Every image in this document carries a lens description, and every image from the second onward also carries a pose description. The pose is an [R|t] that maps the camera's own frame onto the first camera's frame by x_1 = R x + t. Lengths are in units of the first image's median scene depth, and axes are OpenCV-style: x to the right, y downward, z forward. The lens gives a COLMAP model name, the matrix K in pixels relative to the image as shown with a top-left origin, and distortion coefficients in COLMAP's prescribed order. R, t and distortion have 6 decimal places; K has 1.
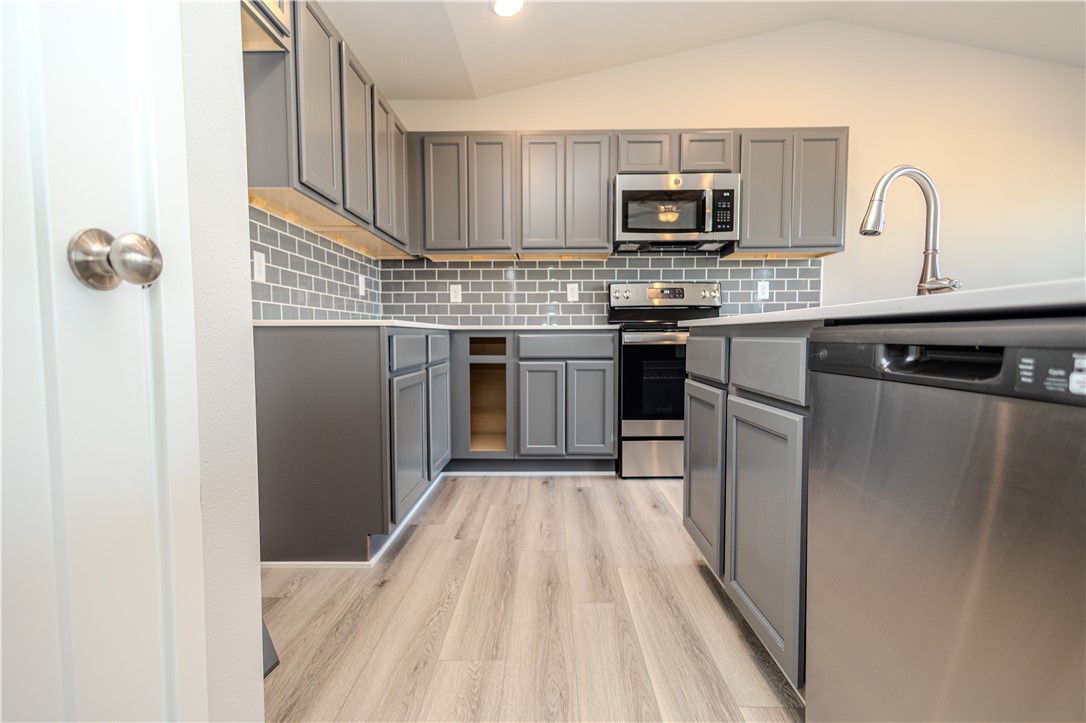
lens RADIAL K [[499.1, 0, 532.6], [0, 499.1, 367.2], [0, 0, 1]] dist [0.013454, -0.004642]
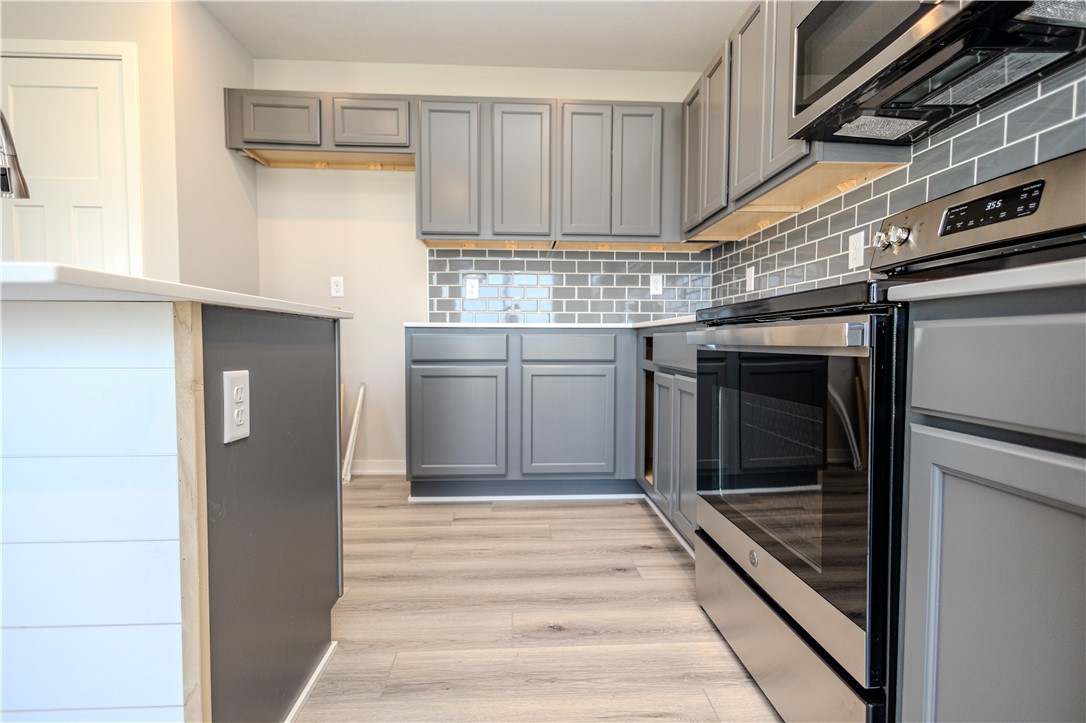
lens RADIAL K [[499.1, 0, 547.8], [0, 499.1, 360.4], [0, 0, 1]] dist [0.013454, -0.004642]
pose [[0.088569, 0.044989, -0.995053, 0.643980], [-0.064095, 0.997167, 0.039380, -0.042611], [0.994006, 0.060290, 0.091202, 0.733053]]
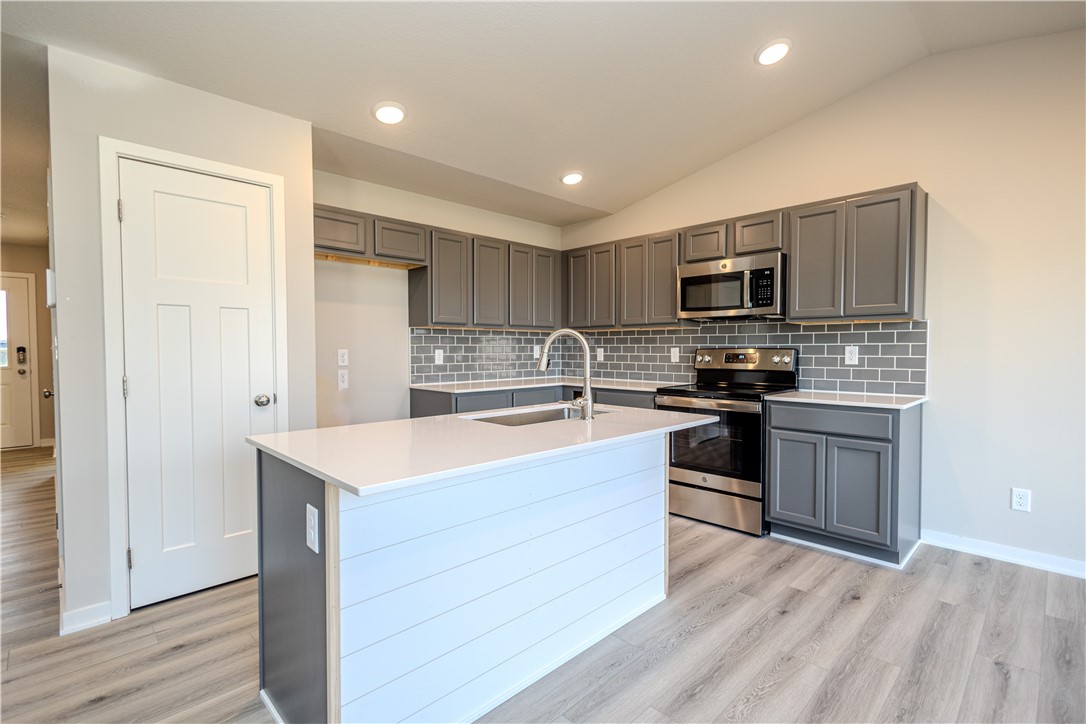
lens RADIAL K [[499.1, 0, 543.2], [0, 499.1, 361.6], [0, 0, 1]] dist [0.013454, -0.004642]
pose [[0.715065, 0.019404, -0.698788, 0.794551], [-0.044374, 0.998859, -0.017671, -0.111060], [0.697648, 0.043644, 0.715110, -0.103646]]
